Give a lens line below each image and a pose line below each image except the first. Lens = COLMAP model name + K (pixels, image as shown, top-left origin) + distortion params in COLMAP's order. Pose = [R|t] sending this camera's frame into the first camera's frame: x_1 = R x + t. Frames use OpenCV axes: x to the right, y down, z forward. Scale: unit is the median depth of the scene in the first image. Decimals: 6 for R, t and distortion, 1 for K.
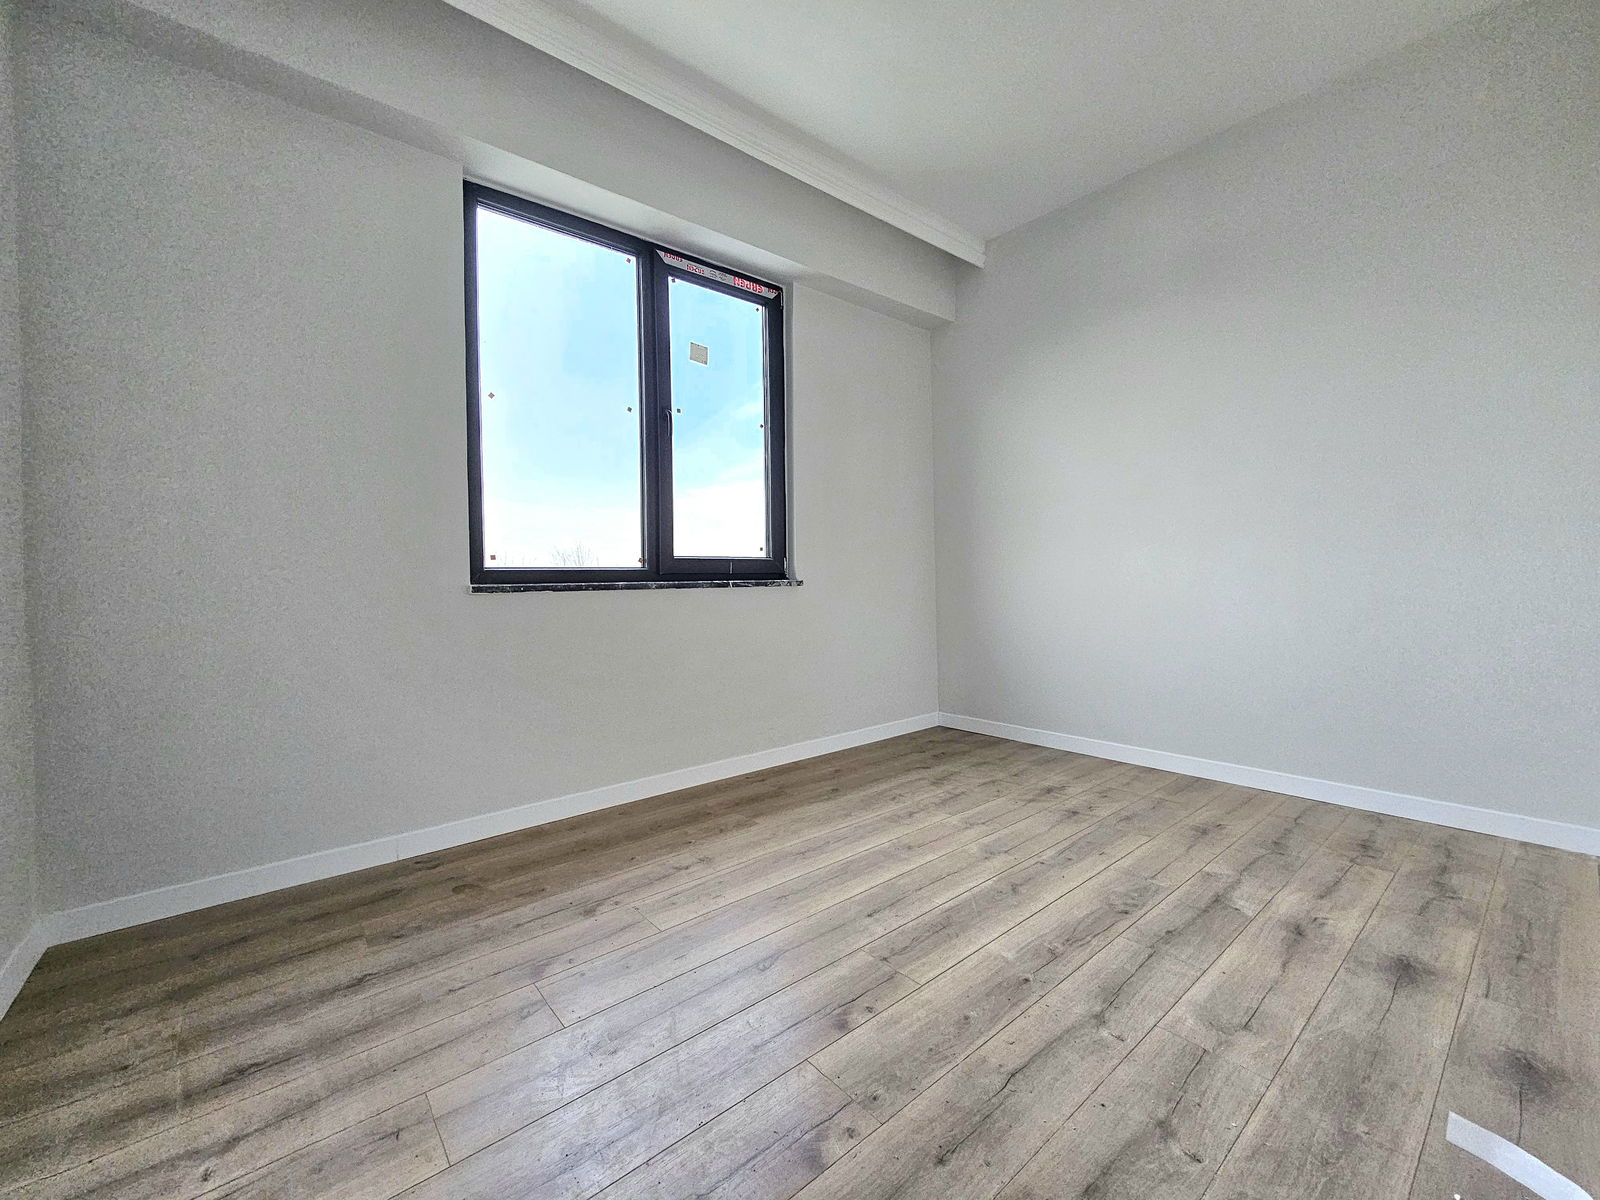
lens RADIAL K [[628.4, 0, 814.3], [0, 628.4, 579.3], [0, 0, 1]] dist [-0.000264, -0.000082]
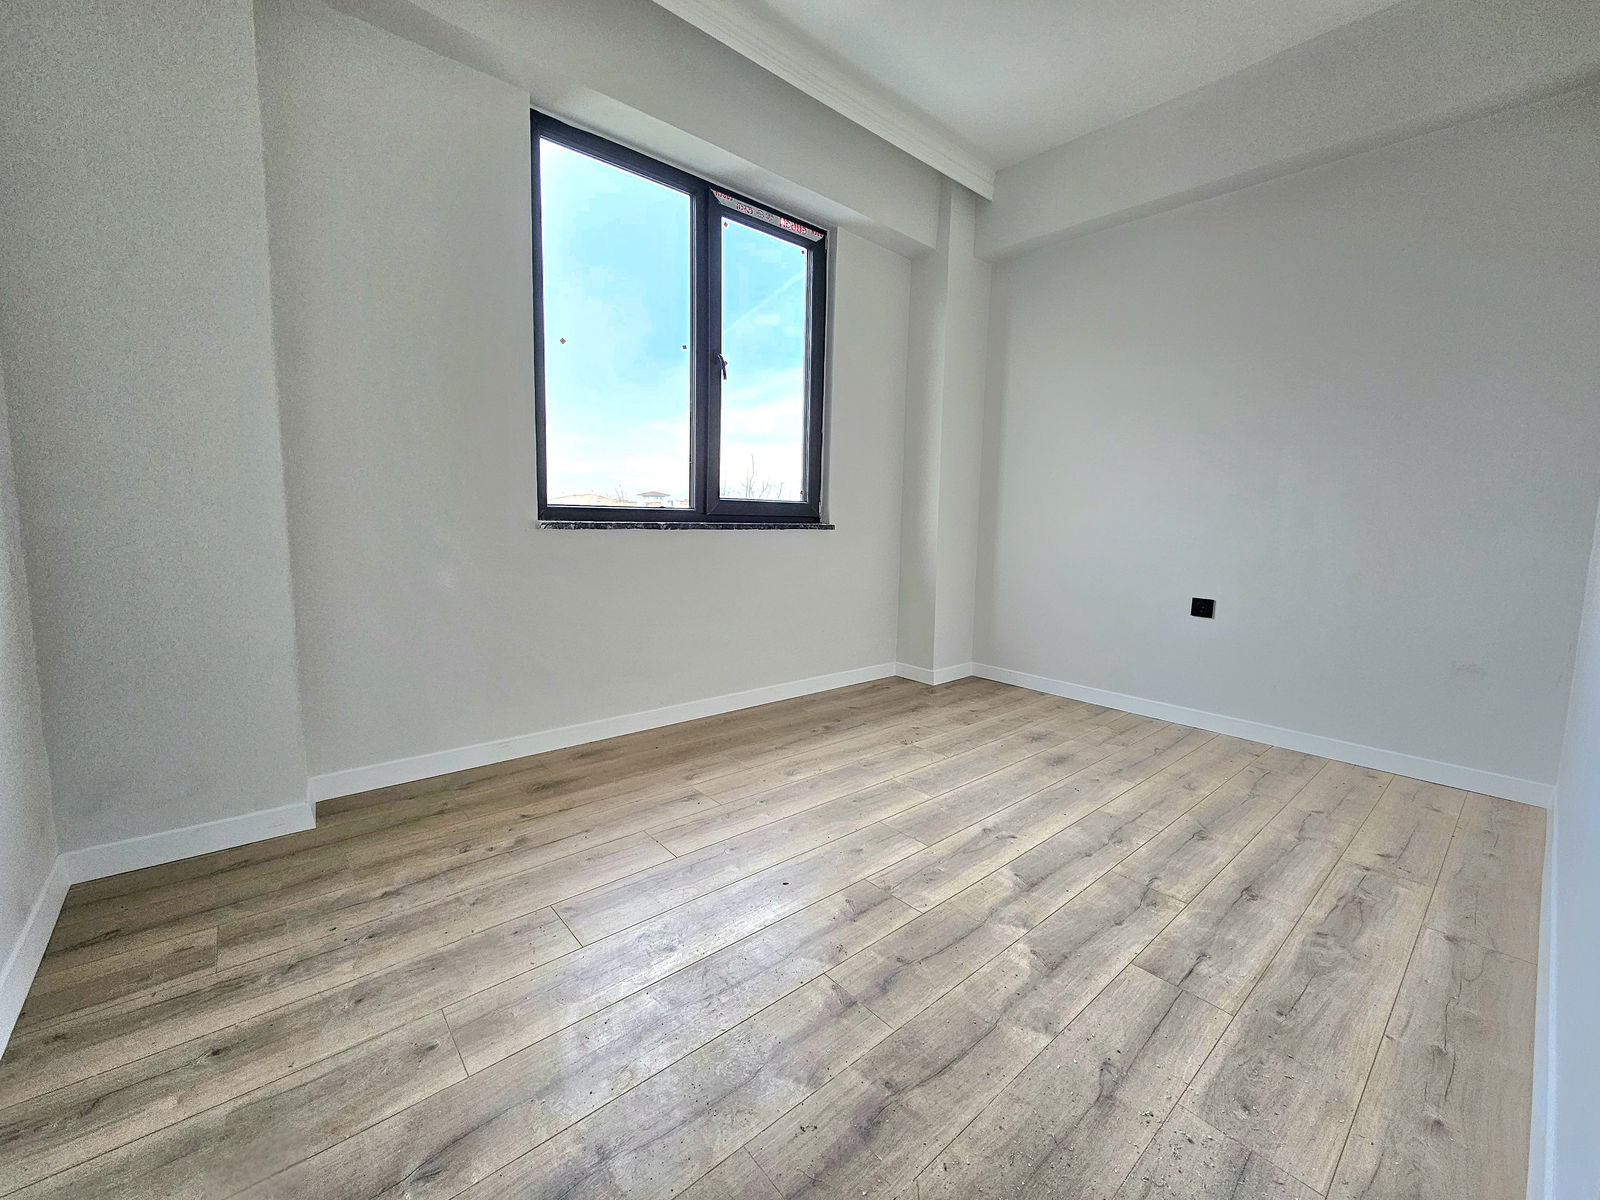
lens RADIAL K [[654.8, 0, 797.9], [0, 654.8, 580.2], [0, 0, 1]] dist [-0.000747, 0.000203]
pose [[0.999007, 0.037647, 0.023834, -0.110802], [-0.039528, 0.995672, 0.084106, 0.003179], [-0.020564, -0.084965, 0.996172, -0.091365]]
